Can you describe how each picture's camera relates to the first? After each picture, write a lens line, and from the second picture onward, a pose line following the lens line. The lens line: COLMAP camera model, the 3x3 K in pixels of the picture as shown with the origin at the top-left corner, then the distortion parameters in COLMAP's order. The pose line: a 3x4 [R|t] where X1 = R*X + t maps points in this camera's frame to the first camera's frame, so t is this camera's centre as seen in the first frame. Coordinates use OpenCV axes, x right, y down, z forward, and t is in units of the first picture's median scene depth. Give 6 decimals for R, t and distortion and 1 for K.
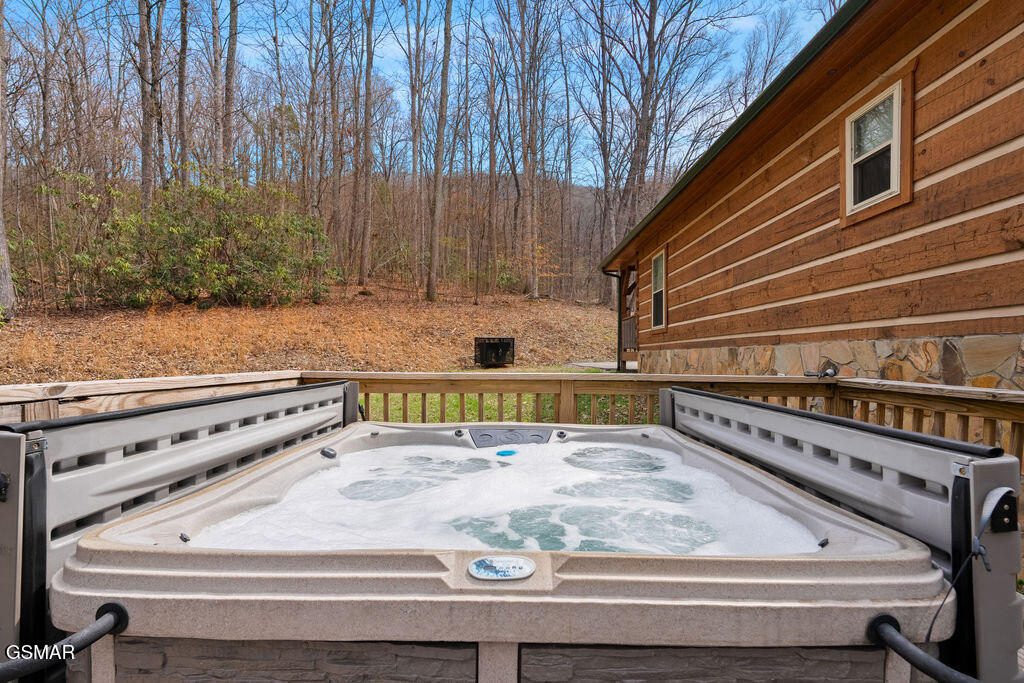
lens RADIAL K [[452.2, 0, 513.0], [0, 452.2, 350.0], [0, 0, 1]] dist [-0.006611, 0.000985]
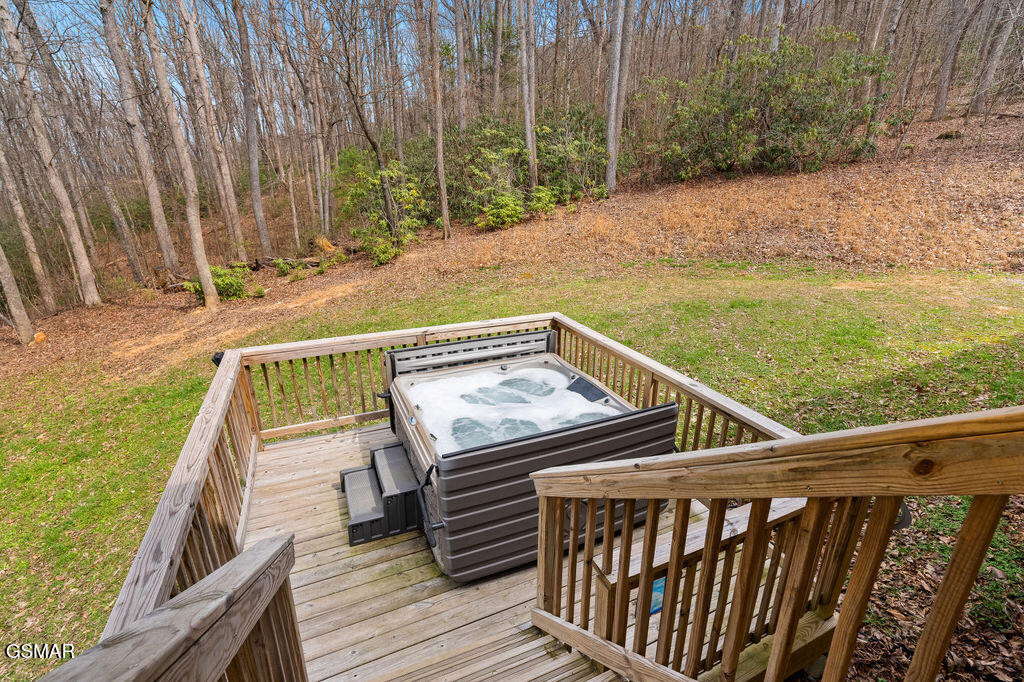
lens RADIAL K [[452.2, 0, 508.1], [0, 452.2, 343.9], [0, 0, 1]] dist [-0.006611, 0.000985]
pose [[0.397312, 0.283113, -0.872920, 1.384168], [0.019744, 0.948364, 0.316568, -0.540676], [0.917471, -0.143011, 0.371207, 0.138732]]
